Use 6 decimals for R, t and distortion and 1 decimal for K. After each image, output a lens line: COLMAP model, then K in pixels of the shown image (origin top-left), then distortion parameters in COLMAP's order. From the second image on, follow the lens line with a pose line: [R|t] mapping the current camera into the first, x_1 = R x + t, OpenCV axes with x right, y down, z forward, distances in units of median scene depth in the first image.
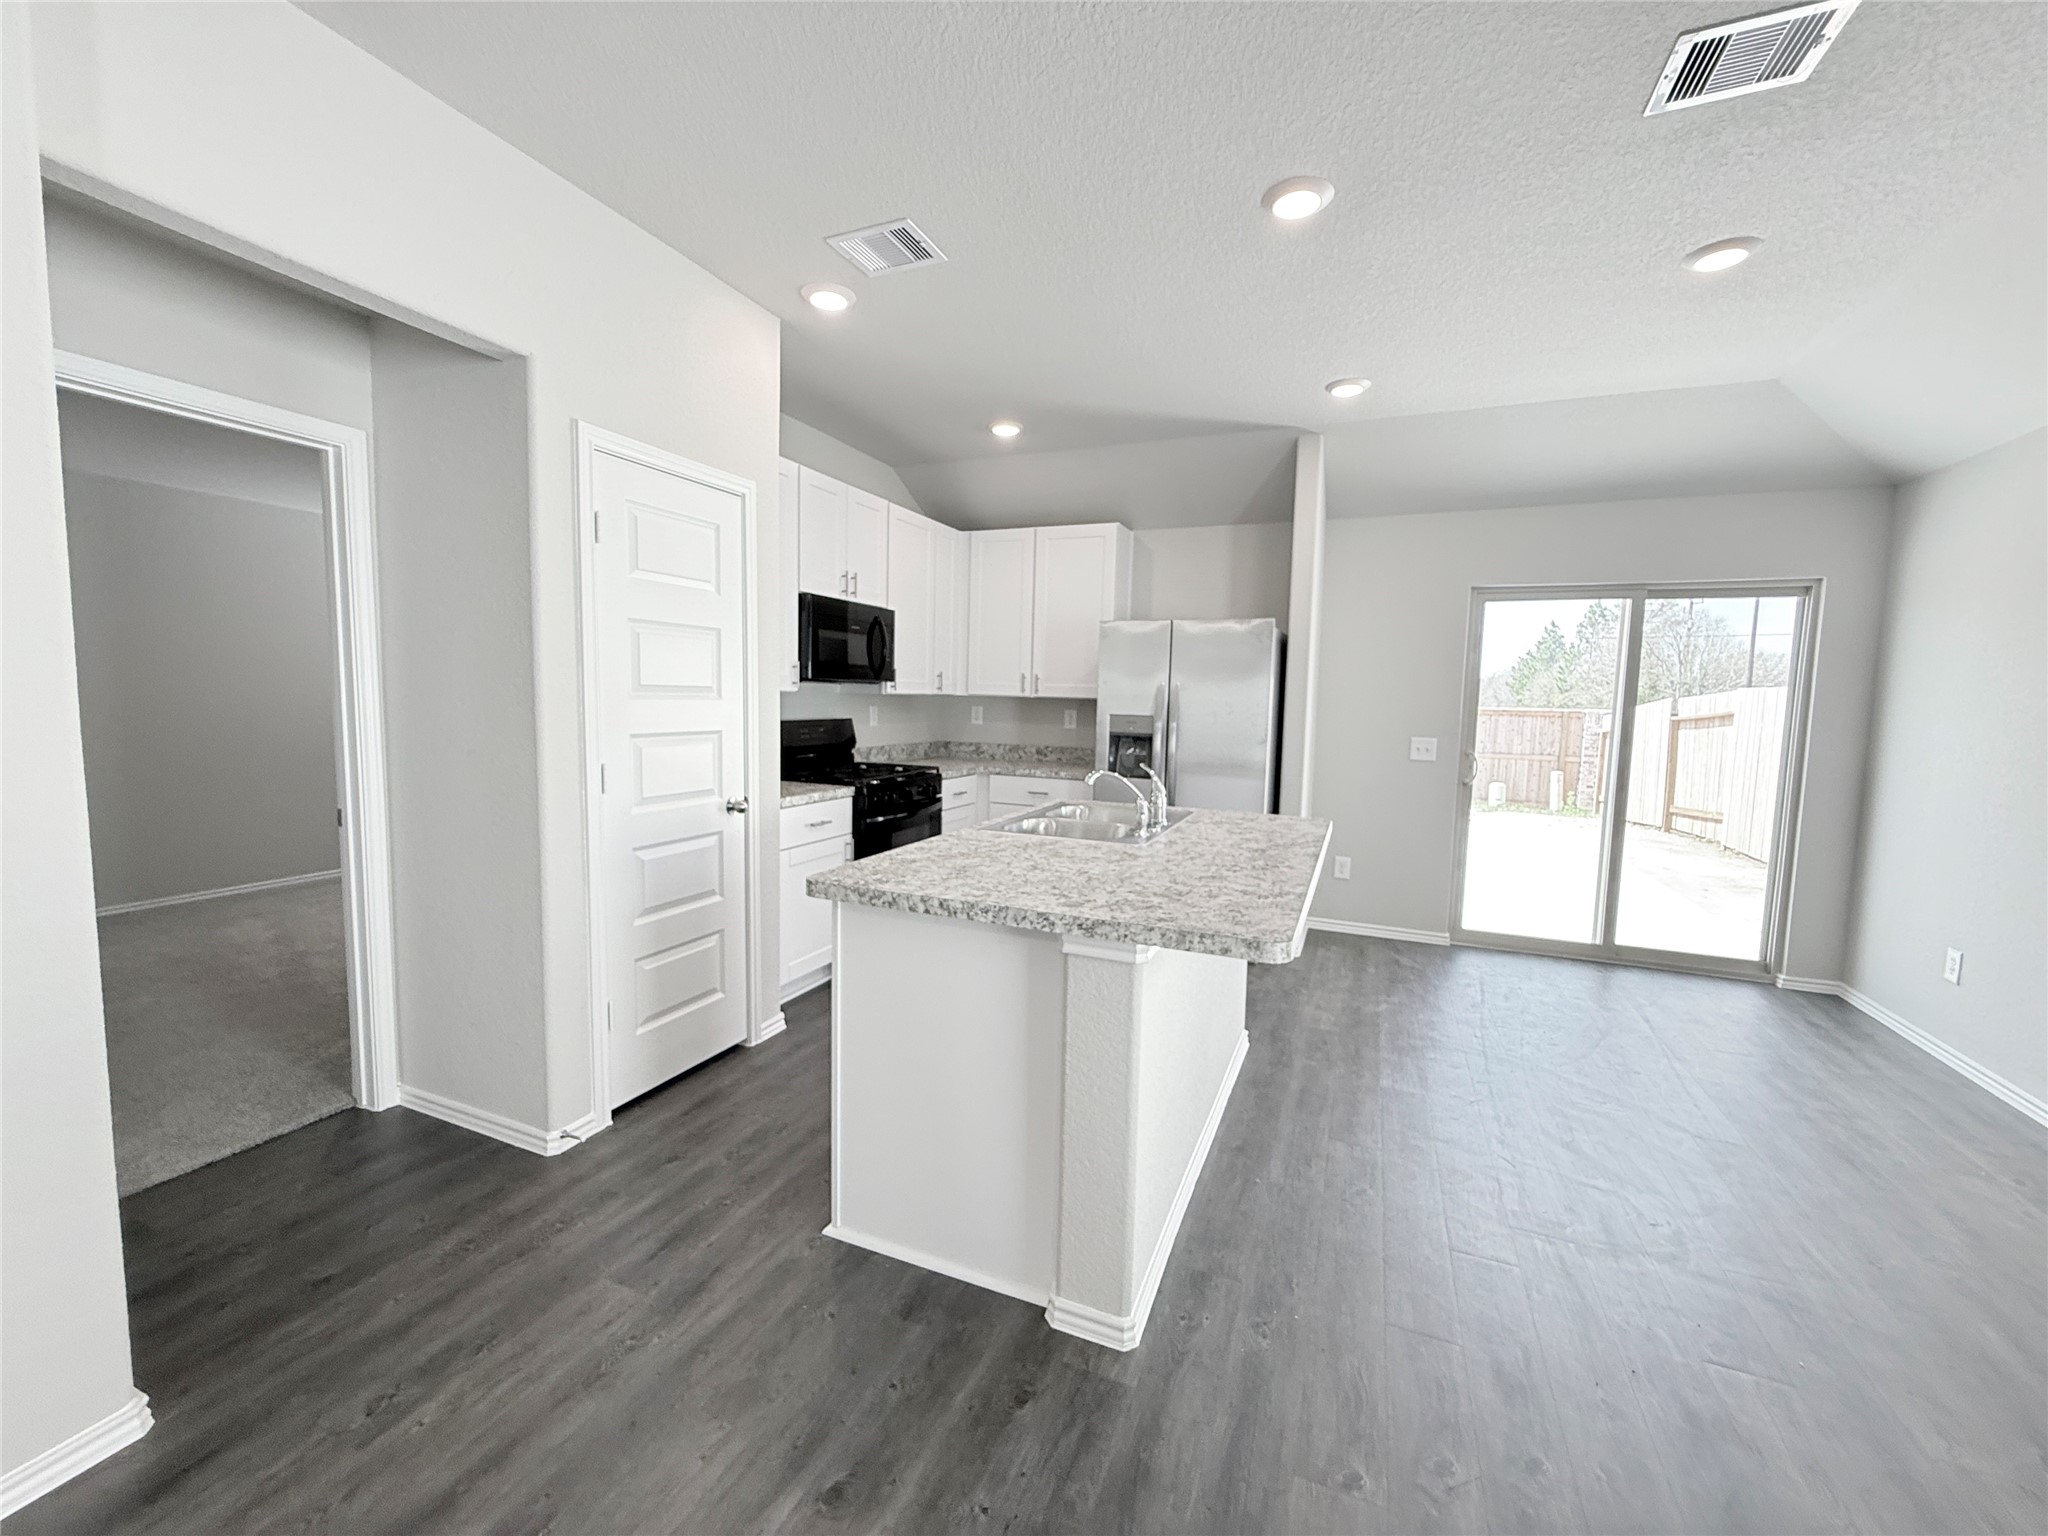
lens RADIAL K [[813.4, 0, 1010.3], [0, 813.4, 766.0], [0, 0, 1]] dist [0.000777, 0.000394]
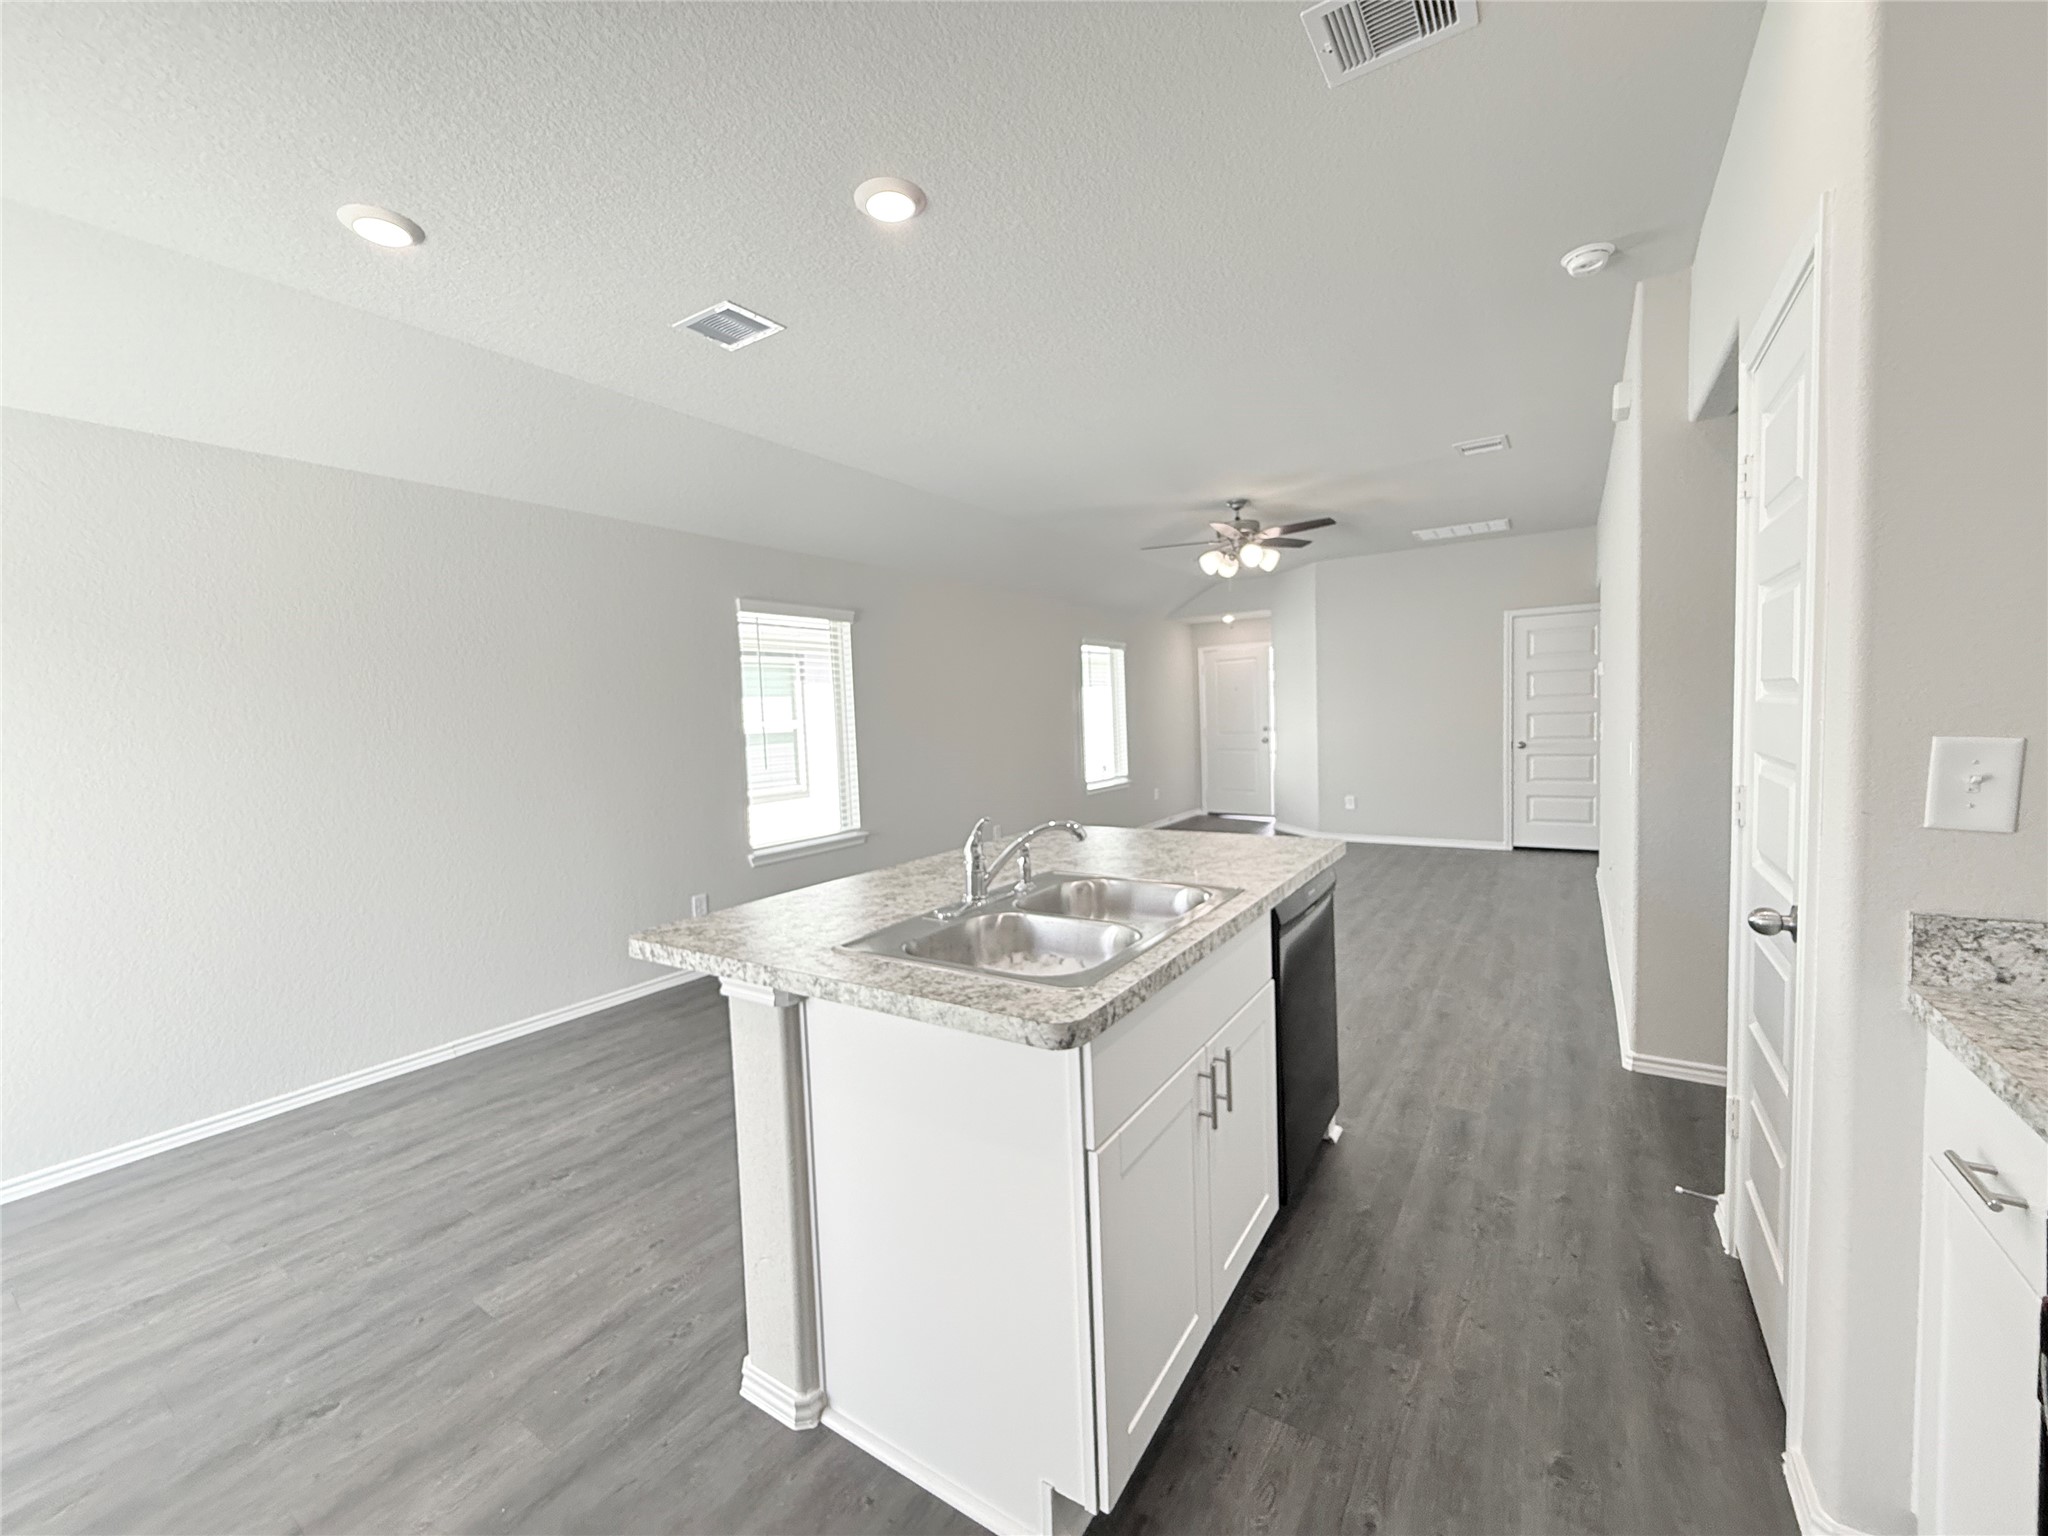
lens RADIAL K [[818.6, 0, 1024.0], [0, 818.6, 768.0], [0, 0, 1]] dist [-0.000001, 0.000086]
pose [[-0.986333, 0.004518, 0.164702, 0.022526], [0.030148, 0.987696, 0.153455, -0.095050], [-0.161982, 0.156323, -0.974333, 1.122468]]
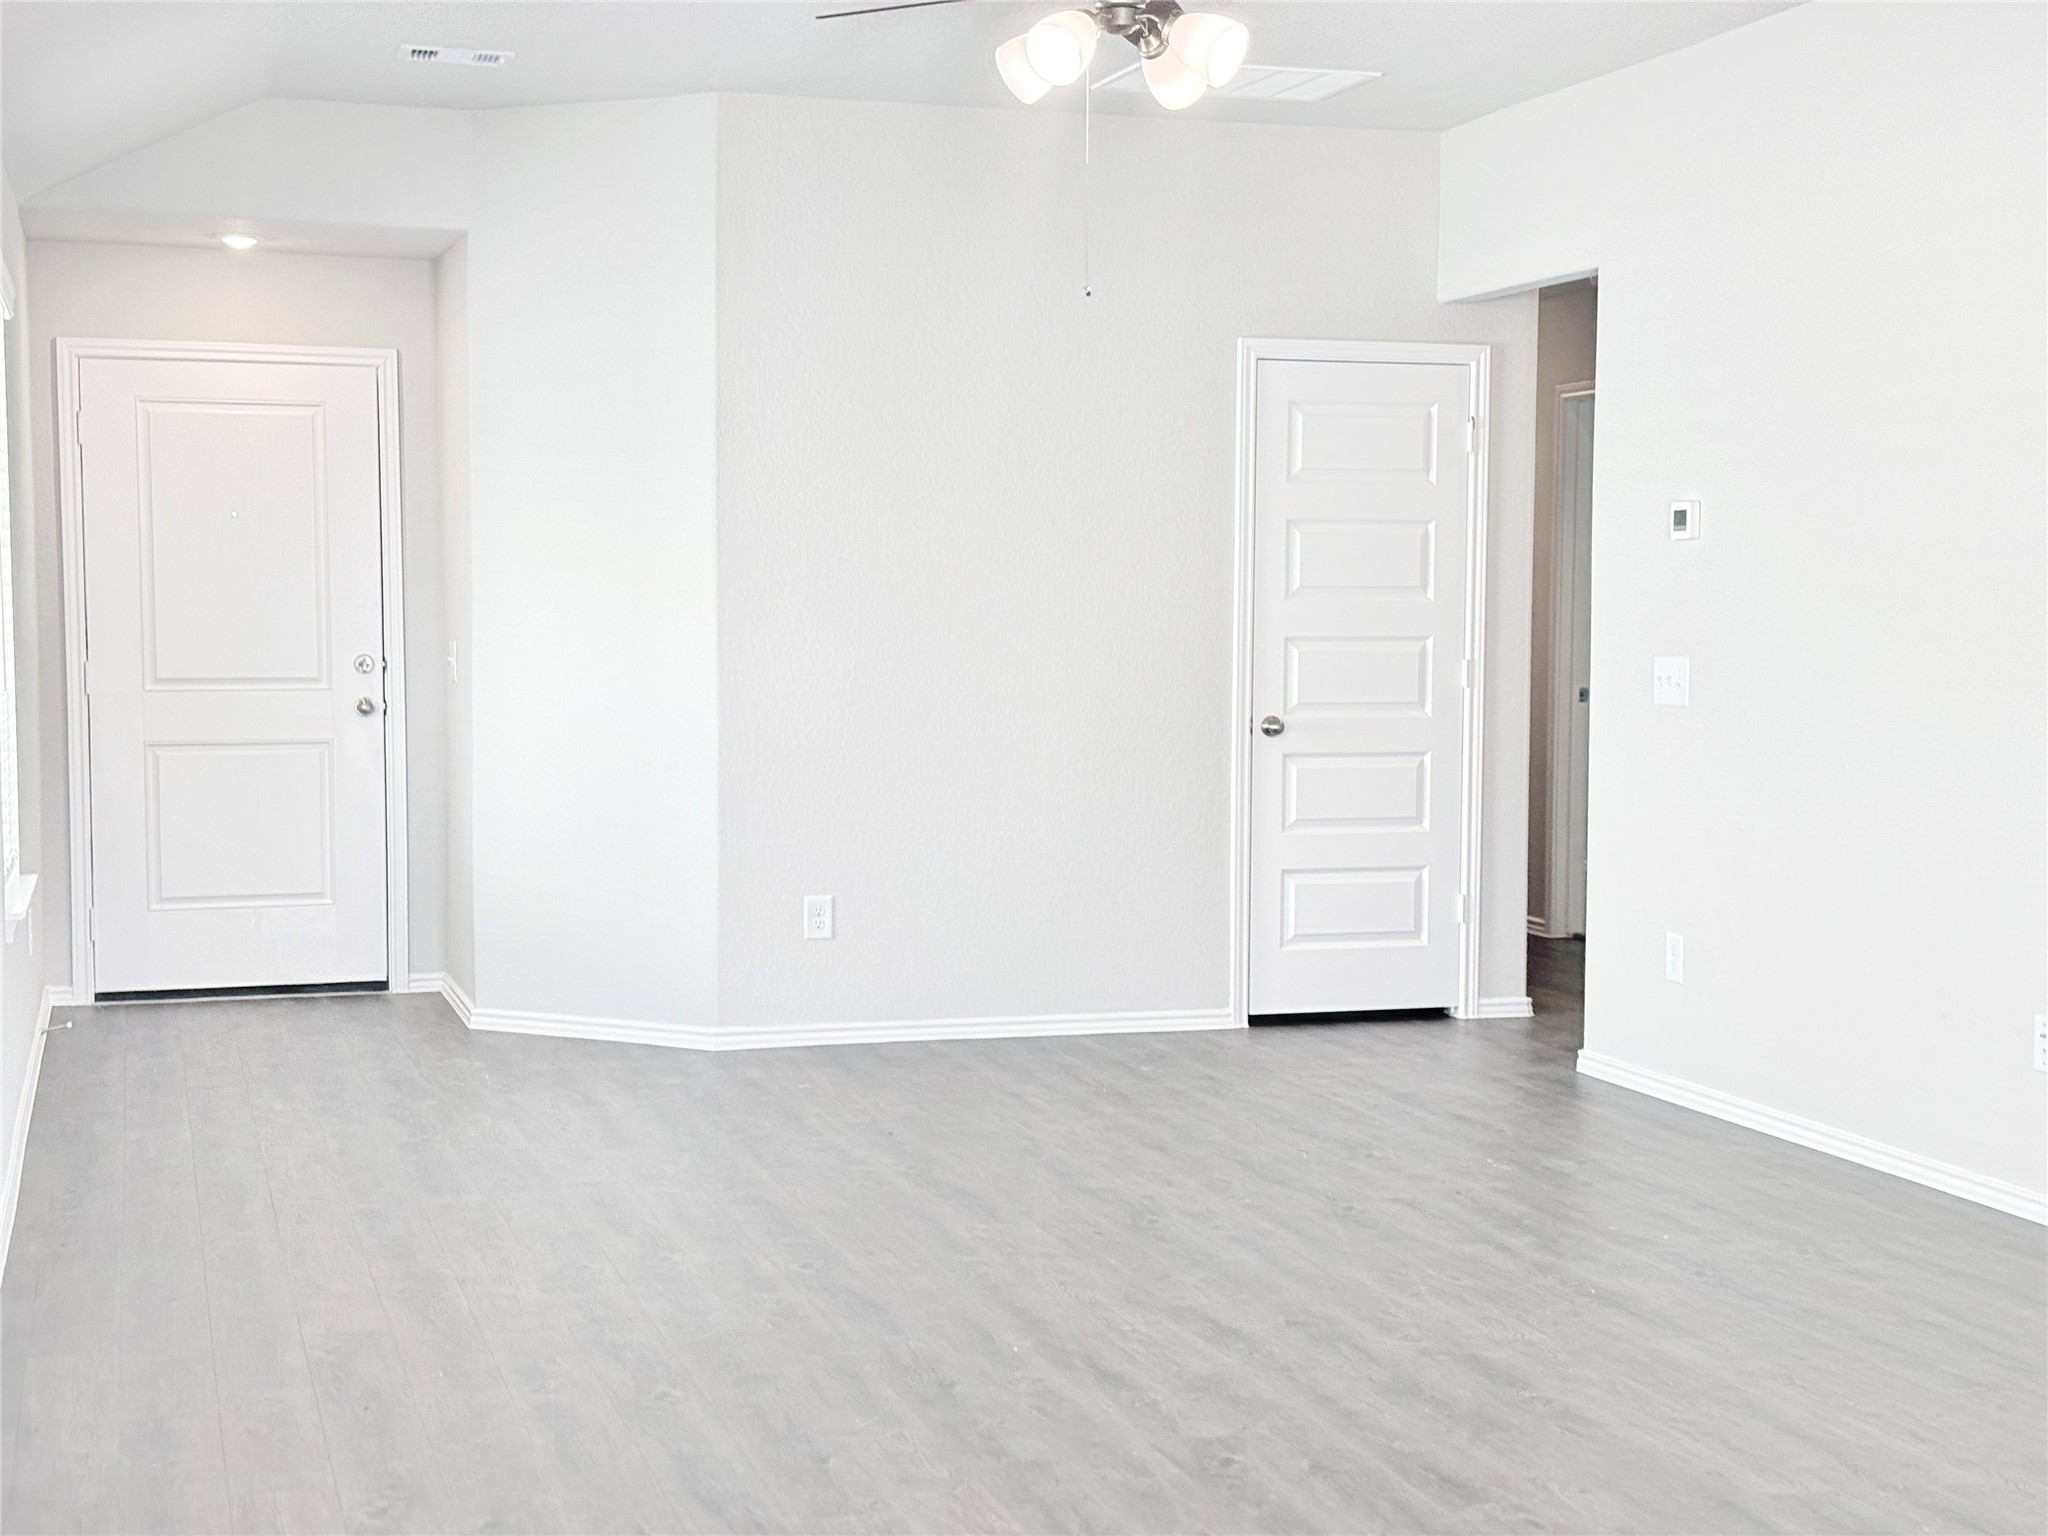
lens RADIAL K [[2794.4, 0, 1024.3], [0, 2794.4, 816.4], [0, 0, 1]] dist [0.142315, -0.019912]
pose [[-0.753497, 0.026854, -0.656903, 0.804153], [-0.076748, 0.988741, 0.128453, -0.029641], [0.652957, 0.147205, -0.742952, 0.676163]]
